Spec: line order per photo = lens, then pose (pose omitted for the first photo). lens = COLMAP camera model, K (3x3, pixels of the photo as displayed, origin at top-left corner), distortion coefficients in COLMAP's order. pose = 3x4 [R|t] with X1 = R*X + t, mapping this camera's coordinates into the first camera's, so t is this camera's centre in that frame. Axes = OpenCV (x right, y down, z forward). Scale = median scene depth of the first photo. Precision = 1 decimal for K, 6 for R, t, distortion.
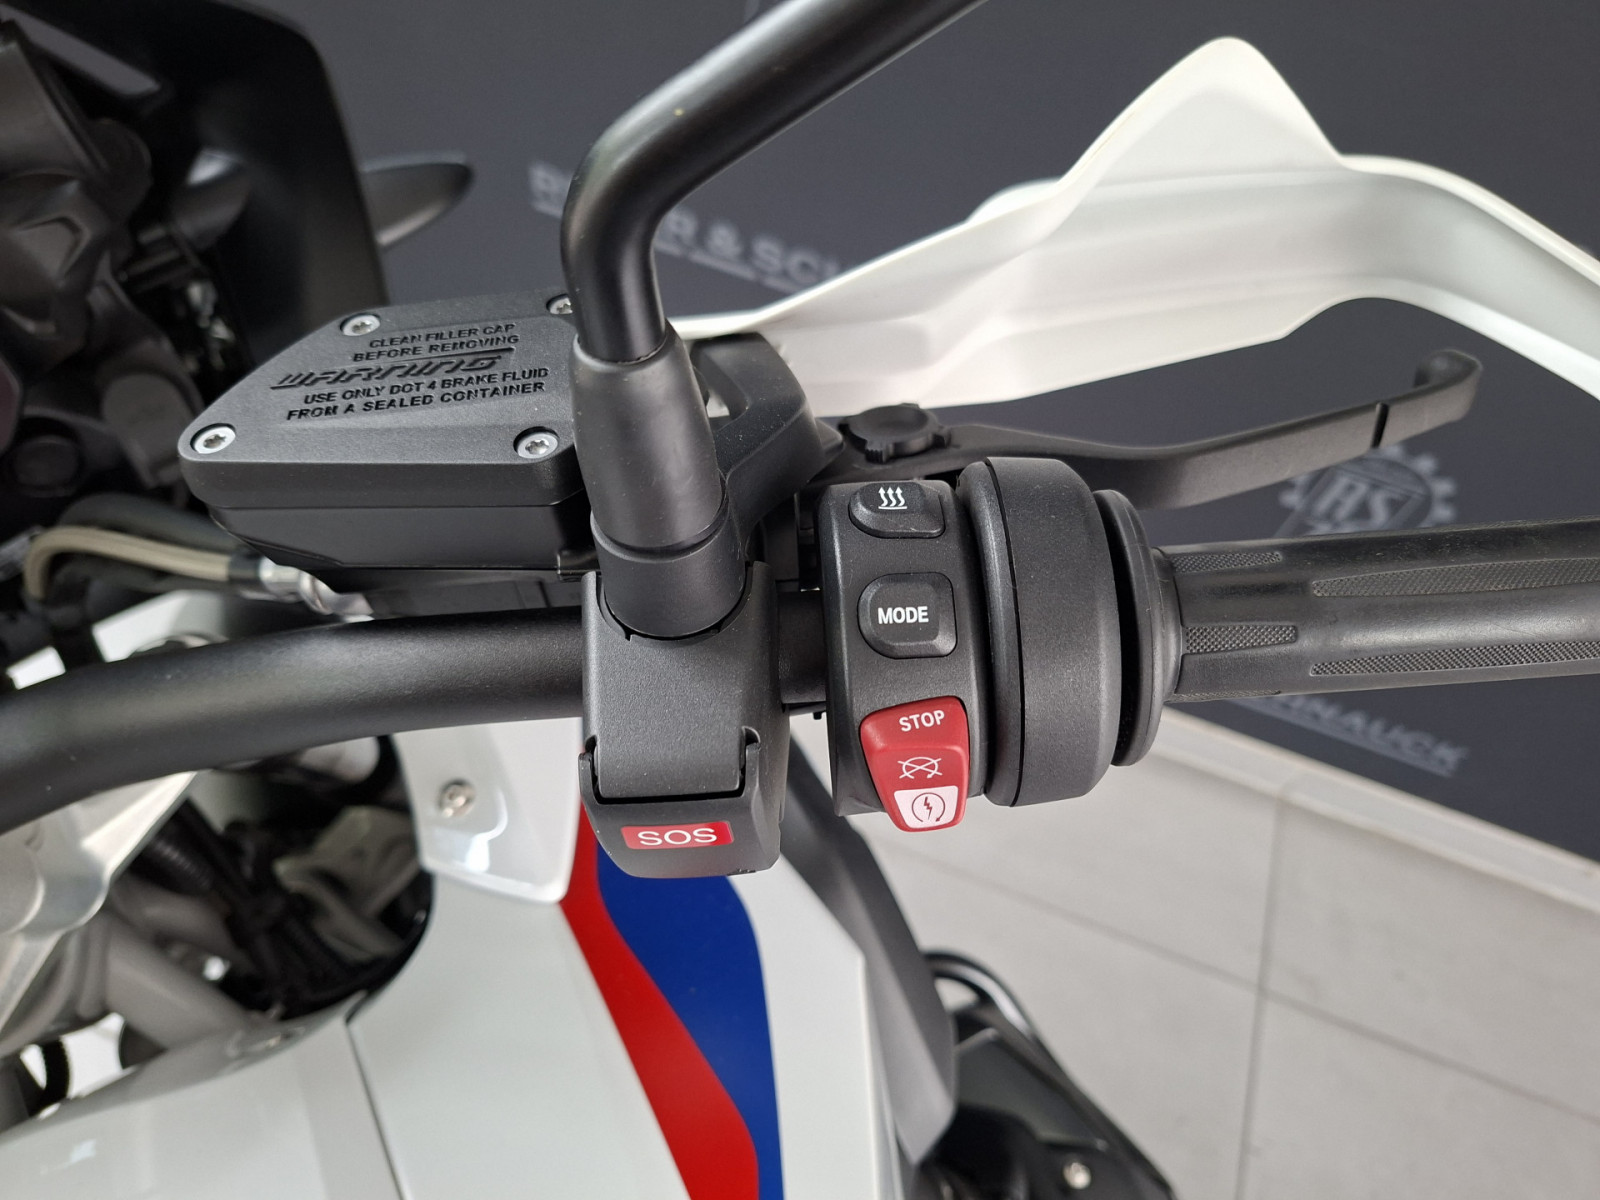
lens RADIAL K [[1069.4, 0, 800.0], [0, 1069.4, 600.0], [0, 0, 1]] dist [0.043201, -0.019421]
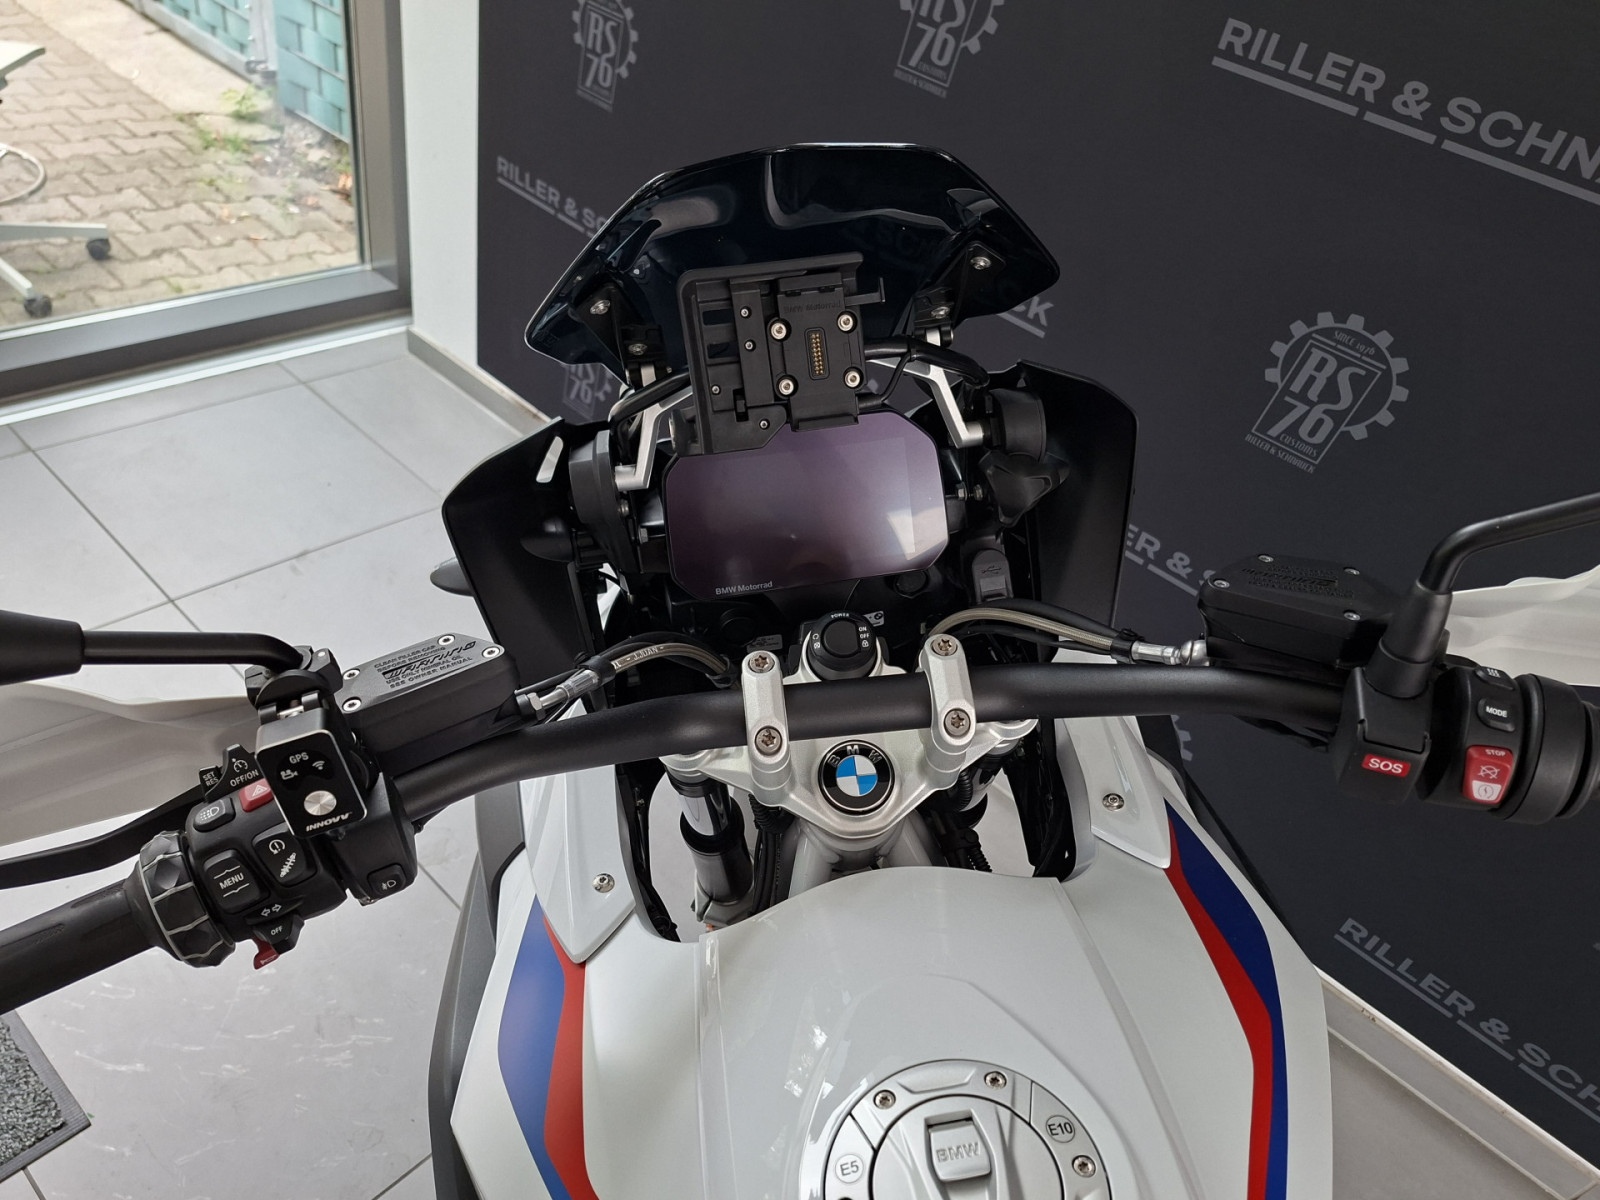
lens RADIAL K [[1069.4, 0, 800.0], [0, 1069.4, 600.0], [0, 0, 1]] dist [0.043201, -0.019421]
pose [[0.928137, 0.266318, -0.260072, -0.859763], [-0.325460, 0.919670, -0.219735, 0.890523], [0.180661, 0.288587, 0.940255, -1.885083]]
